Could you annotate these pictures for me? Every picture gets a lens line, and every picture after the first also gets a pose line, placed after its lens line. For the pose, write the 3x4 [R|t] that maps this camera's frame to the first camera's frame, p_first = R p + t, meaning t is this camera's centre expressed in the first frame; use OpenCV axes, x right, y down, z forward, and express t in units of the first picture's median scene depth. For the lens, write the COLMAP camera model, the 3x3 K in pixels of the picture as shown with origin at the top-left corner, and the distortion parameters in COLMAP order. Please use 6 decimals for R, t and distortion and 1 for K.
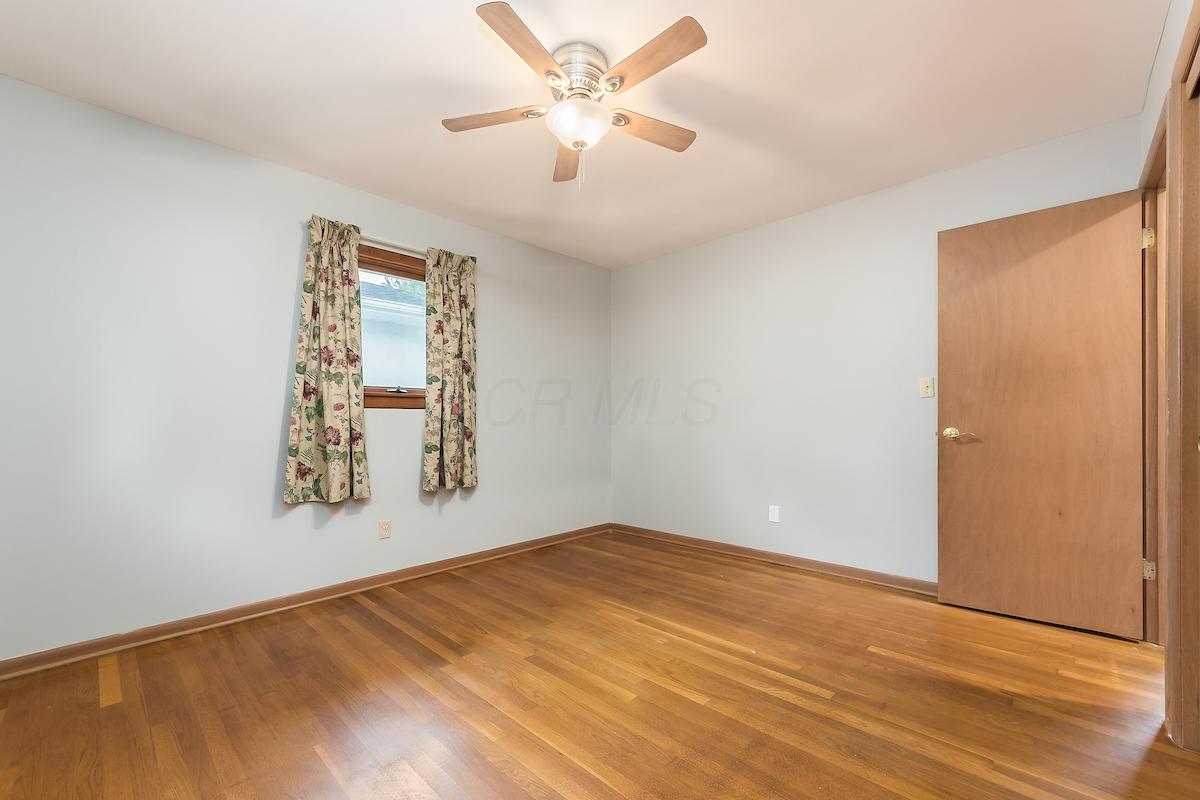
lens RADIAL K [[493.9, 0, 598.3], [0, 493.9, 420.6], [0, 0, 1]] dist [-0.001160, -0.000578]
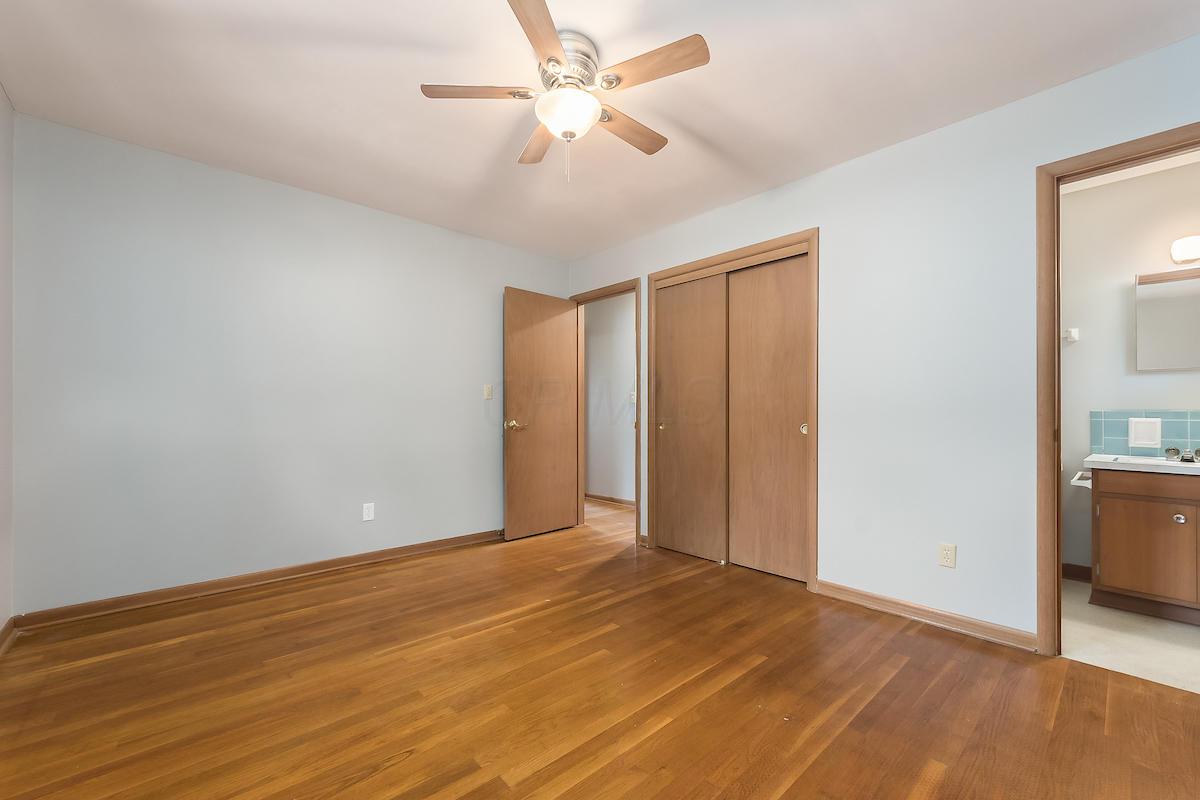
lens RADIAL K [[493.9, 0, 598.3], [0, 493.9, 420.6], [0, 0, 1]] dist [-0.001160, -0.000578]
pose [[0.059406, -0.008160, 0.998201, -0.729643], [-0.005339, 0.999950, 0.008492, -0.001250], [-0.998220, -0.005834, 0.059360, 0.626441]]
